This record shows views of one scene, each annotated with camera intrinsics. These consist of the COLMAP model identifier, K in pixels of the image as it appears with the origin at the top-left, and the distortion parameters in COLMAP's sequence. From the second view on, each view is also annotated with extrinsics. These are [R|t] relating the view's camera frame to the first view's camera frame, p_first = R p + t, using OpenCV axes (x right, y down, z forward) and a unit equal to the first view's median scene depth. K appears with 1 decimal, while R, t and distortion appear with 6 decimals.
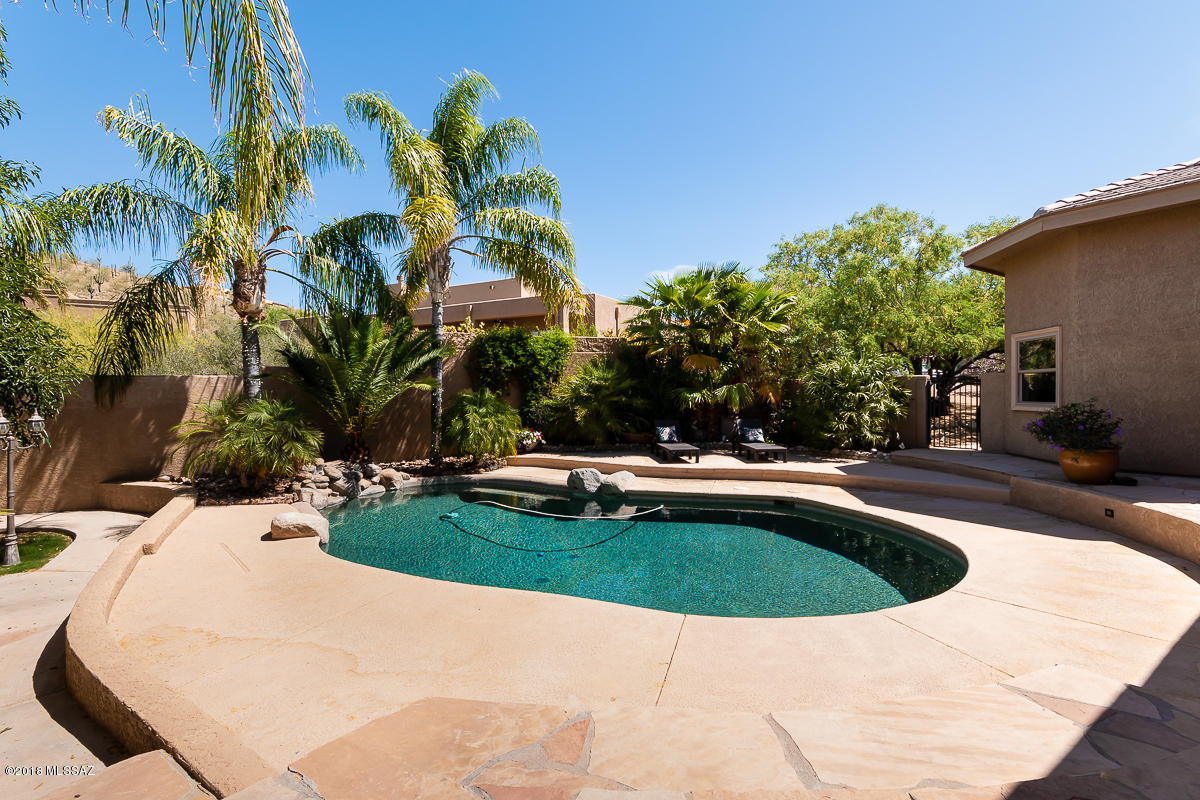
lens RADIAL K [[564.5, 0, 602.0], [0, 564.5, 382.1], [0, 0, 1]] dist [-0.001794, -0.001114]
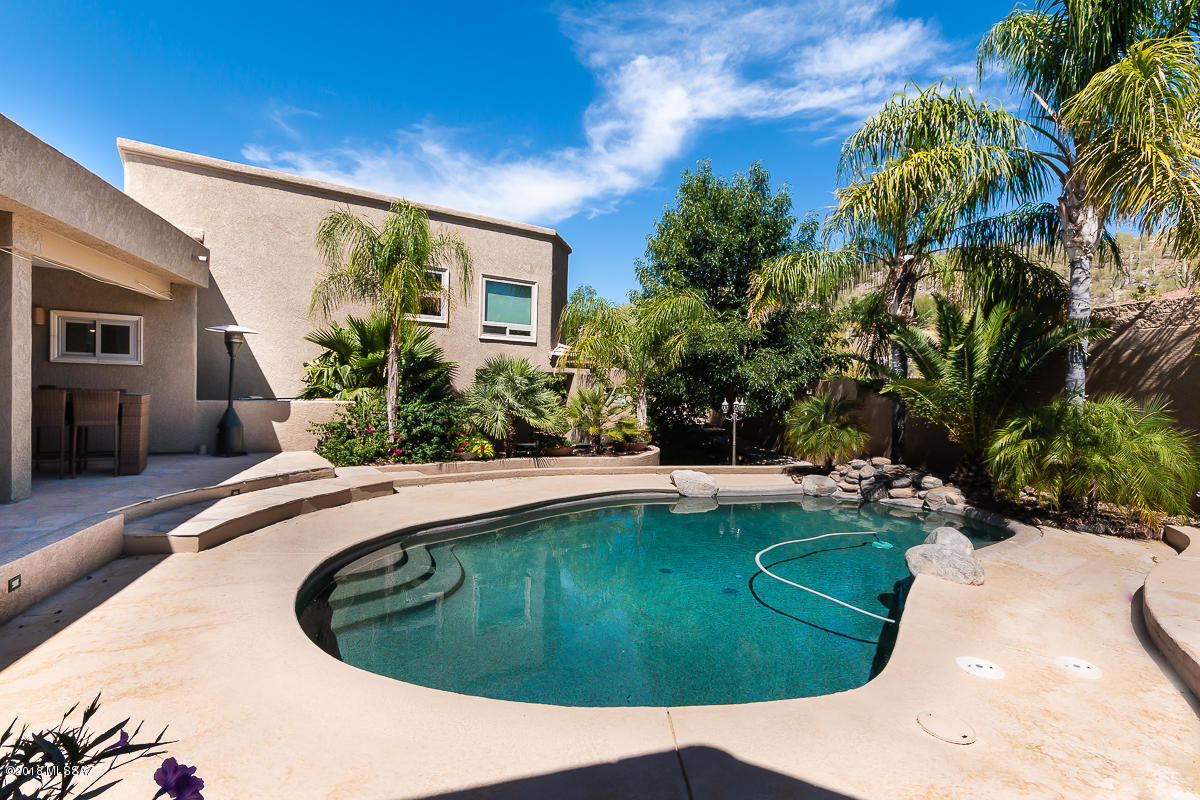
lens RADIAL K [[564.5, 0, 602.0], [0, 564.5, 382.1], [0, 0, 1]] dist [-0.001794, -0.001114]
pose [[-0.320794, -0.008432, -0.947111, 0.515769], [-0.005183, 0.999961, -0.007147, 0.006585], [0.947135, 0.002616, -0.320826, 0.699556]]
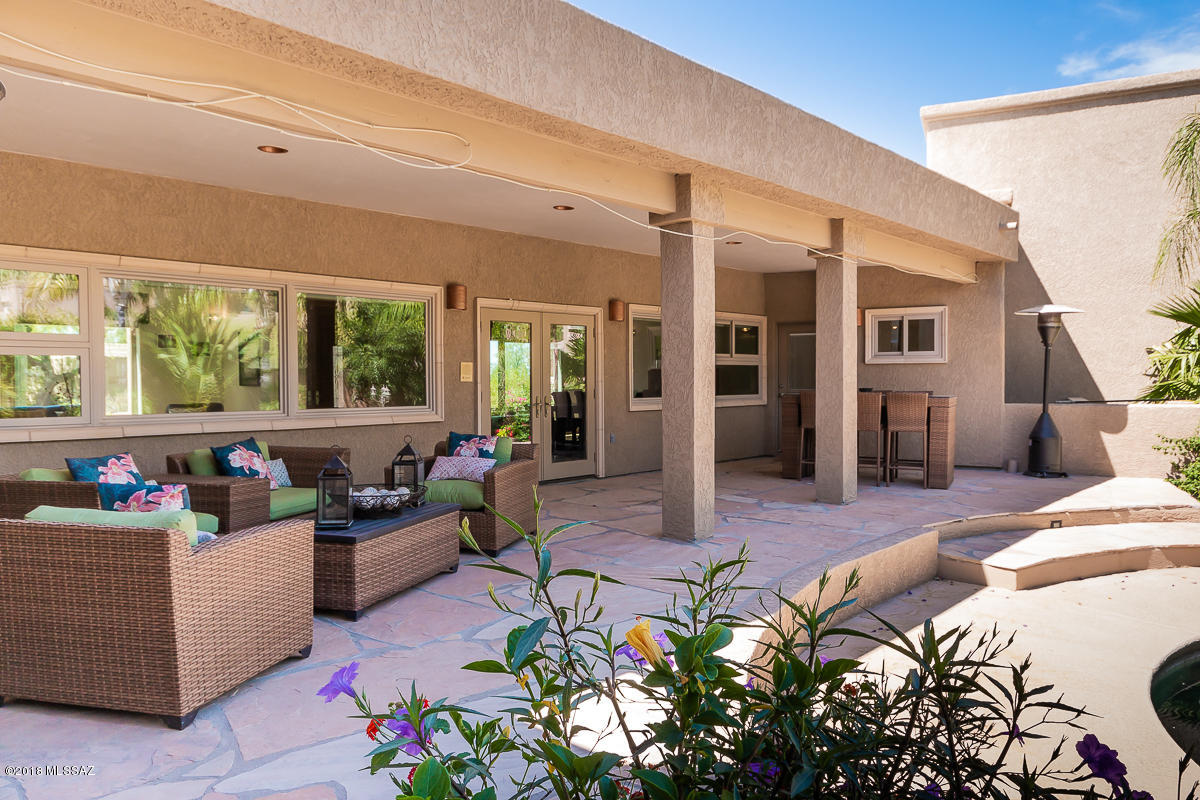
lens RADIAL K [[806.5, 0, 600.6], [0, 806.5, 403.8], [0, 0, 1]] dist [0.005969, 0.000025]
pose [[-0.984676, 0.021291, -0.173089, 0.554461], [0.018689, 0.999687, 0.016648, 0.006067], [0.173389, 0.013158, -0.984765, 0.722551]]
